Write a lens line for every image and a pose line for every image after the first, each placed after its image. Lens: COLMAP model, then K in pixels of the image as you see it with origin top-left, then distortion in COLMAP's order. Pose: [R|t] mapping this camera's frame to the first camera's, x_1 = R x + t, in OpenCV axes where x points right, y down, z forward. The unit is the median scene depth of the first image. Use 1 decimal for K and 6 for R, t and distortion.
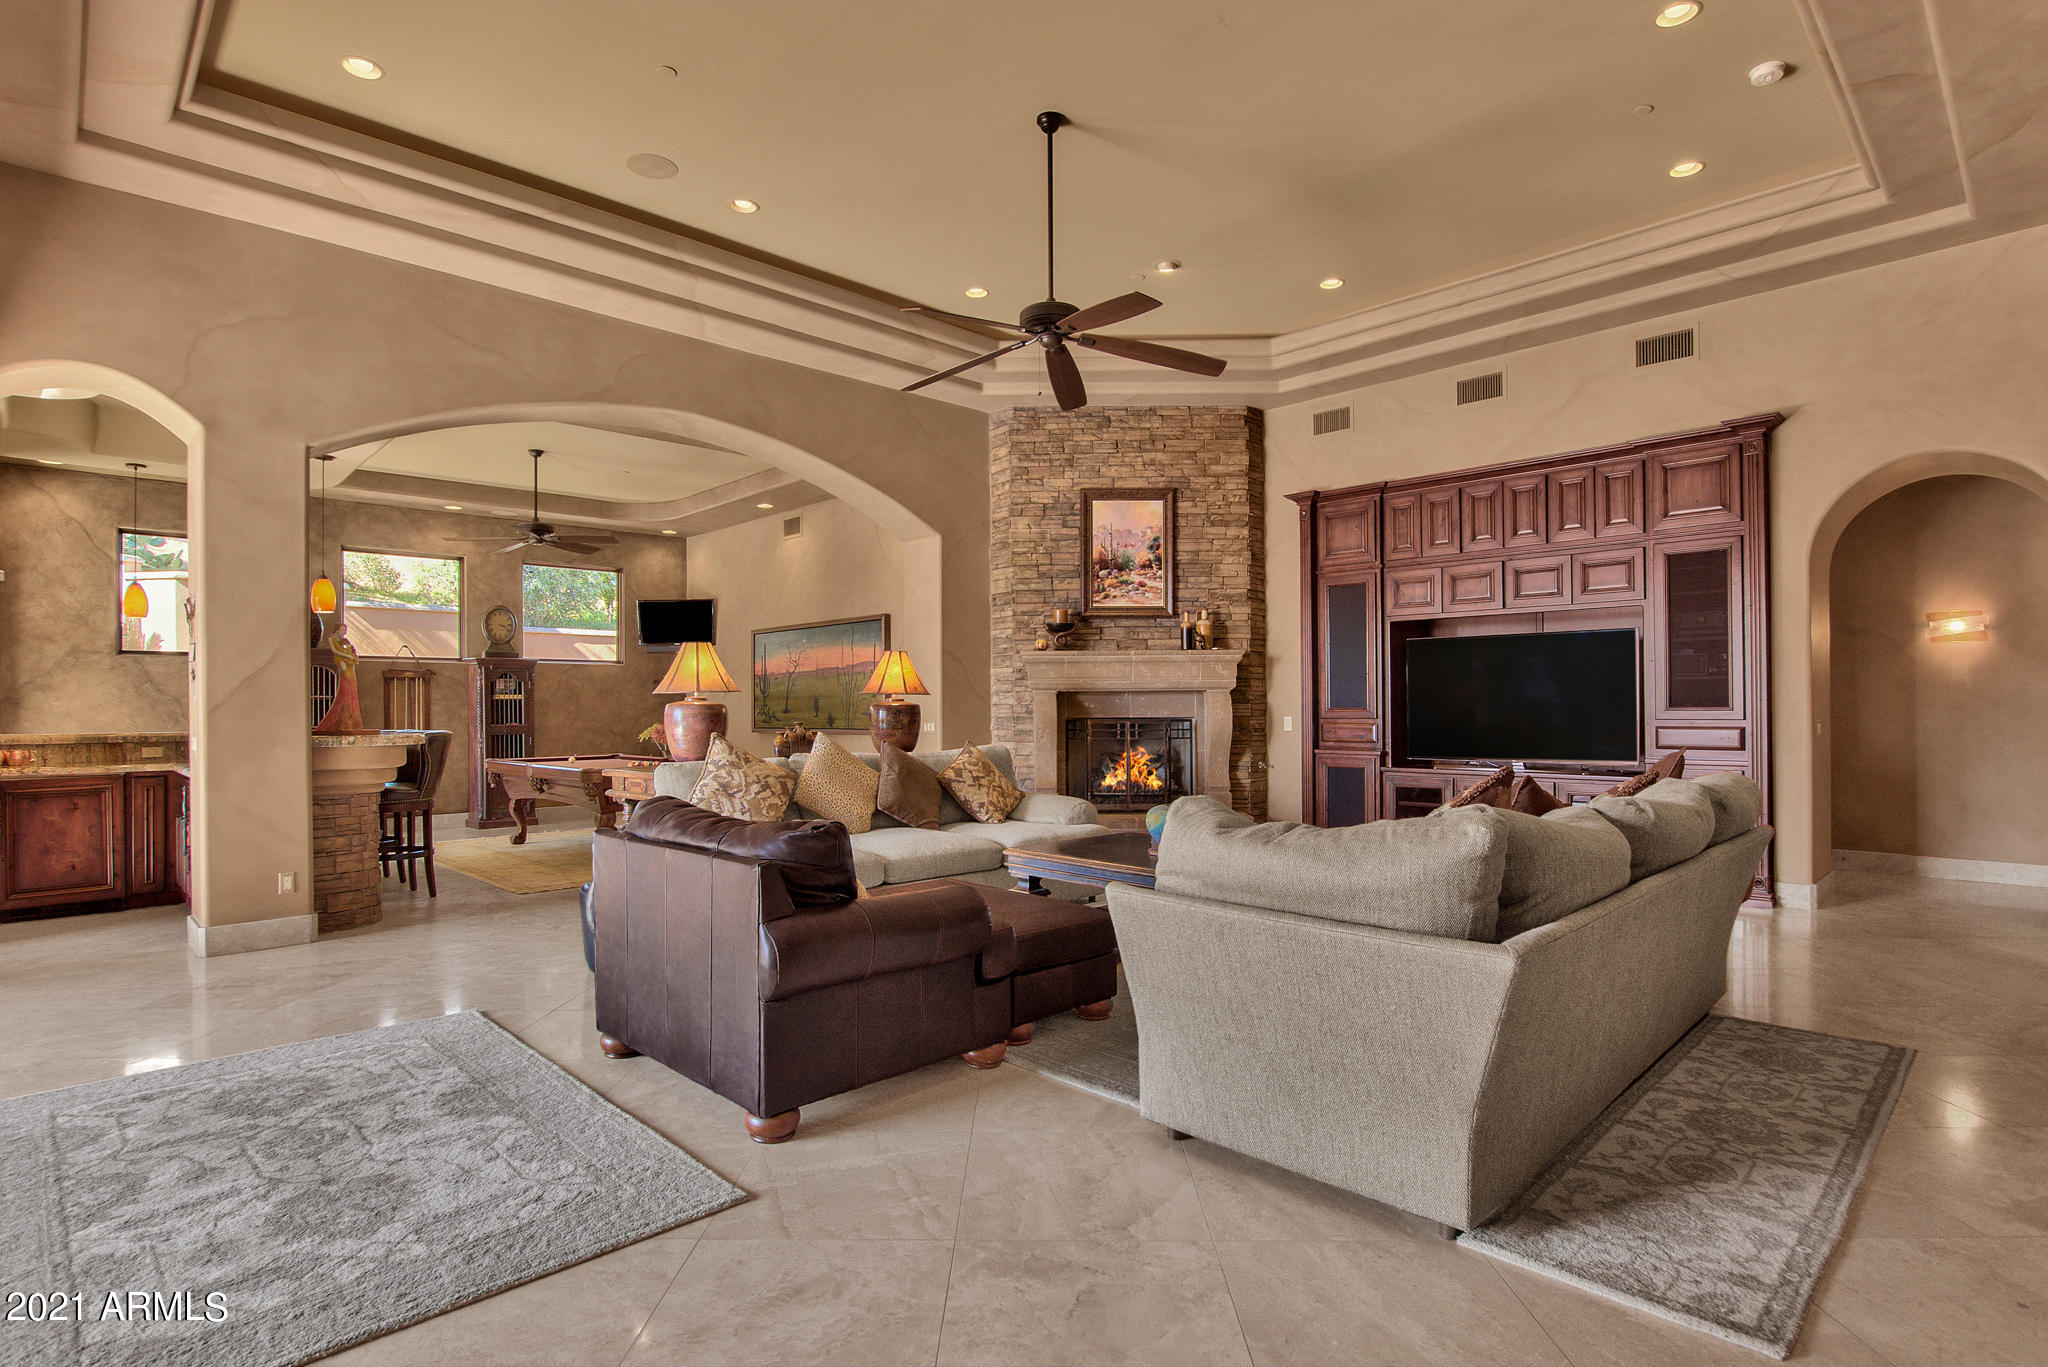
lens RADIAL K [[1029.8, 0, 1022.6], [0, 1029.8, 704.5], [0, 0, 1]] dist [-0.018923, -0.000498]
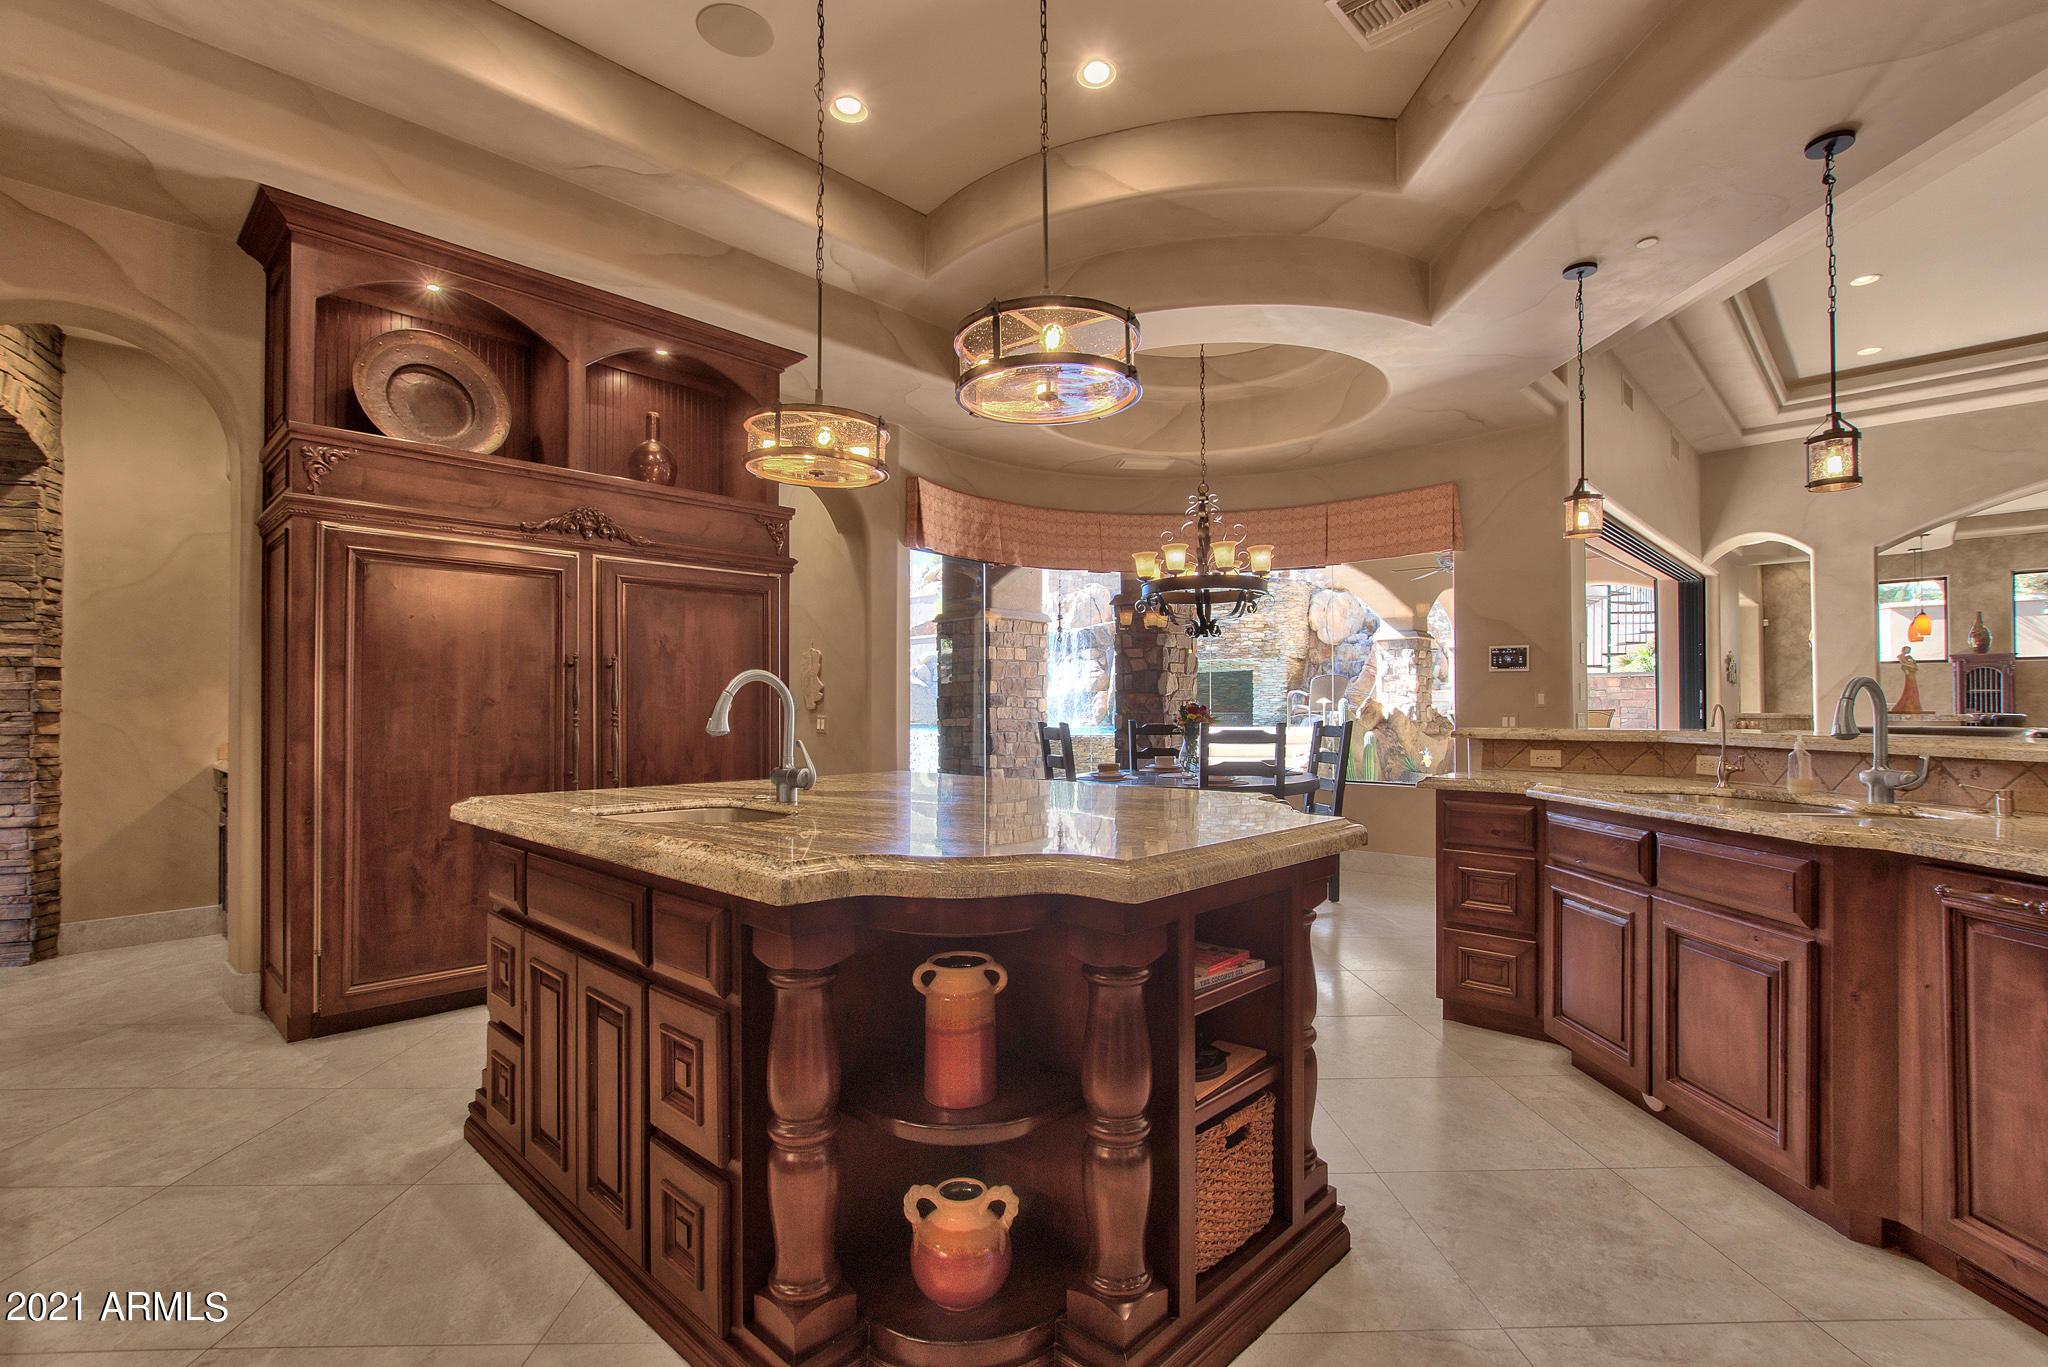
lens RADIAL K [[938.9, 0, 1020.2], [0, 938.9, 695.0], [0, 0, 1]] dist [-0.014152, 0.002893]
pose [[0.033179, -0.007765, -0.999419, 0.202953], [0.004808, 0.999959, -0.007610, 0.000841], [0.999438, -0.004553, 0.033215, -0.124752]]
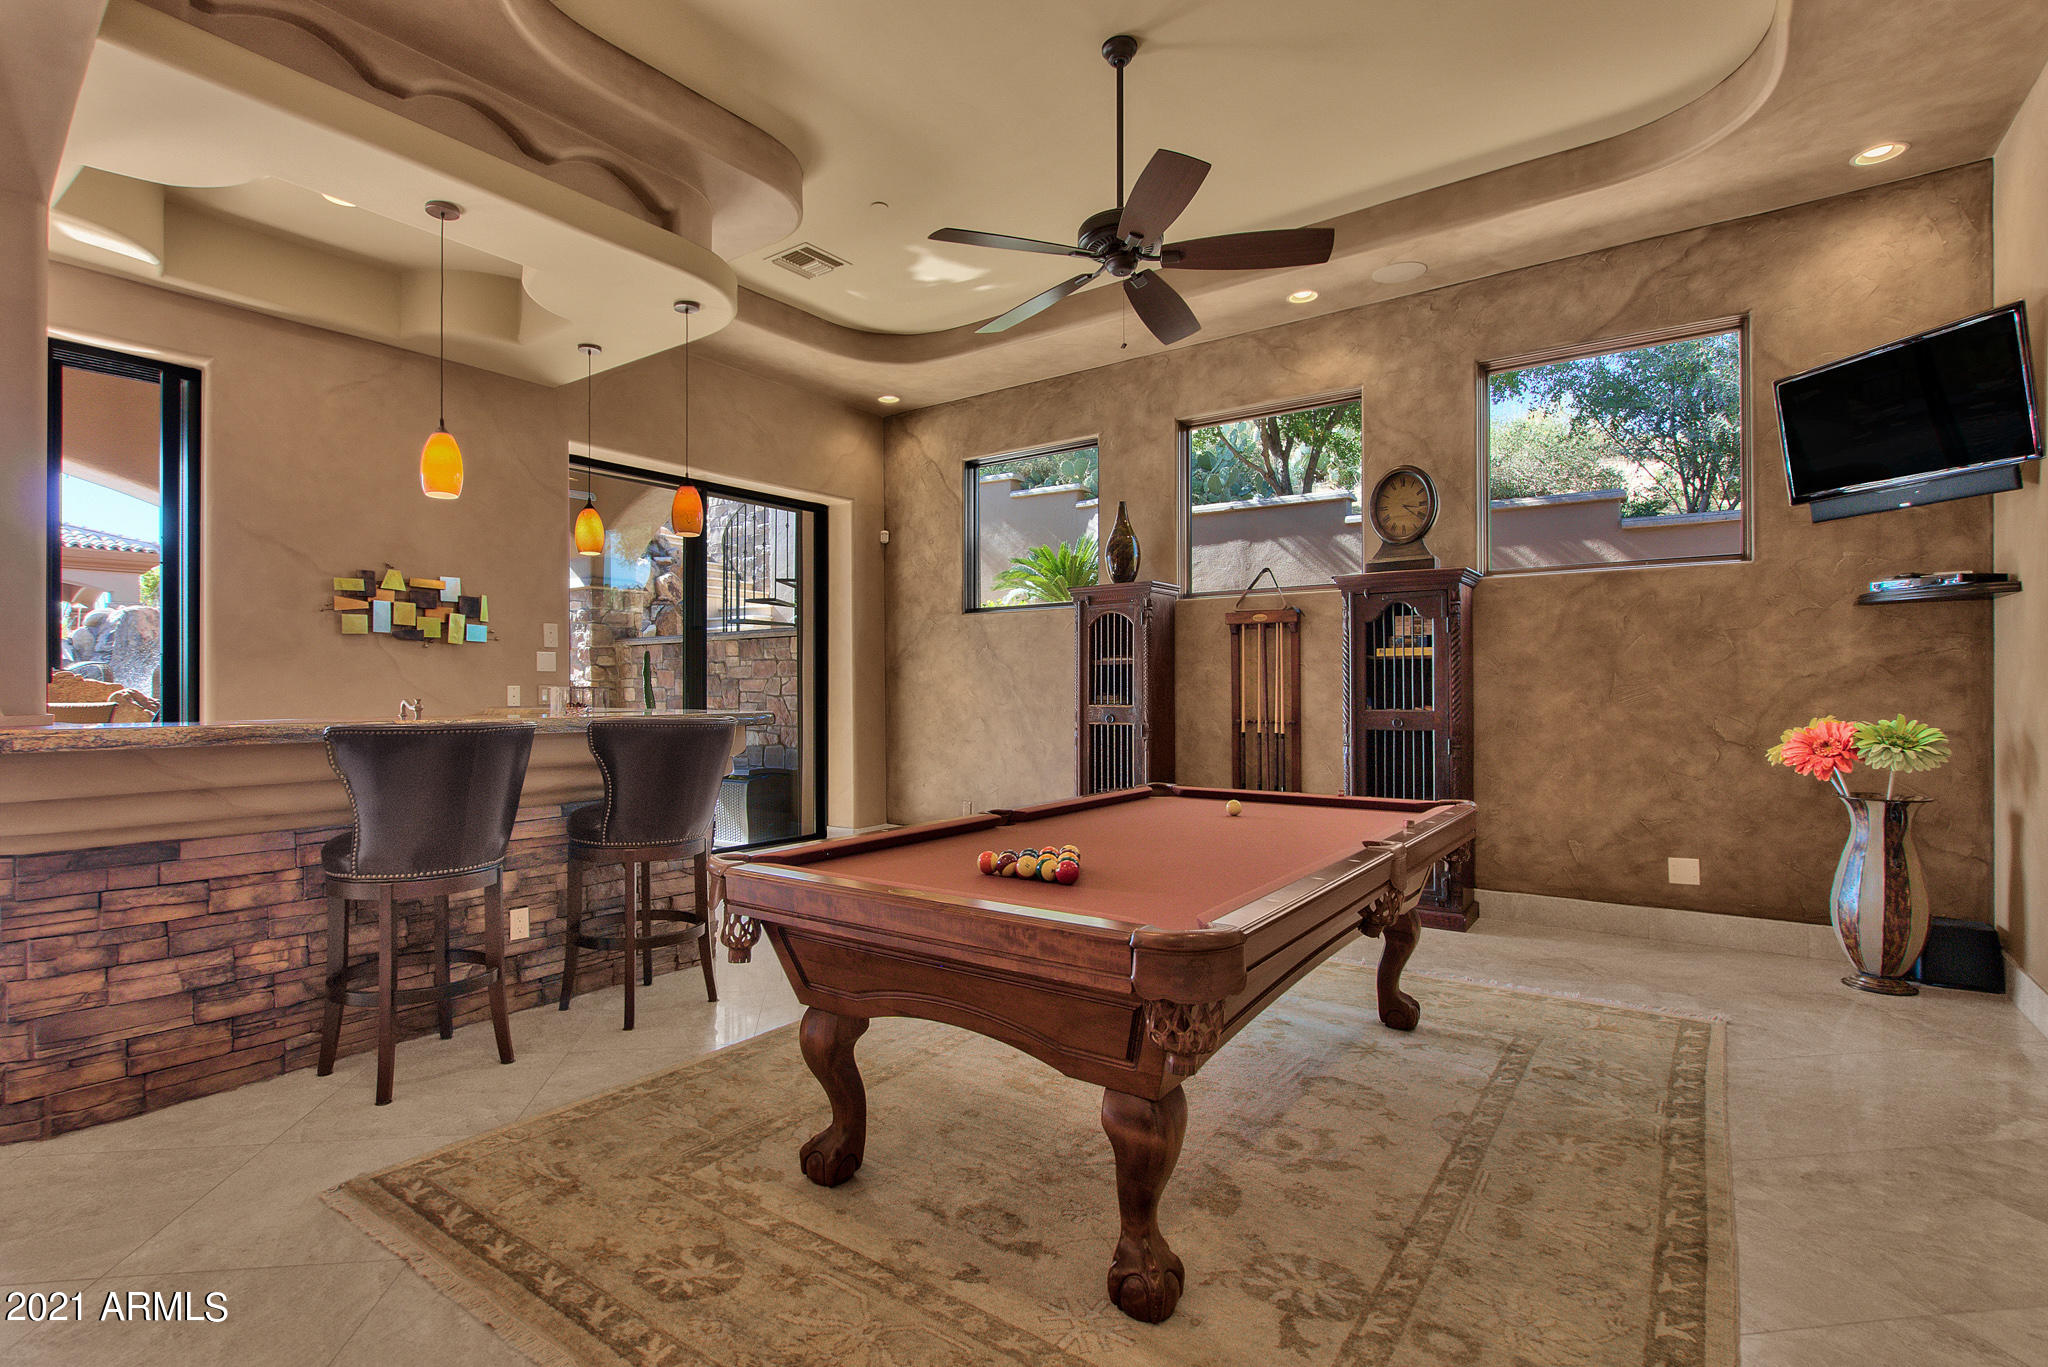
lens RADIAL K [[938.9, 0, 1020.7], [0, 938.9, 690.9], [0, 0, 1]] dist [-0.014152, 0.002893]
pose [[0.170239, 0.008904, -0.985363, -0.049753], [0.004028, 0.999945, 0.009731, 0.002761], [0.985395, -0.005626, 0.170194, 0.366626]]
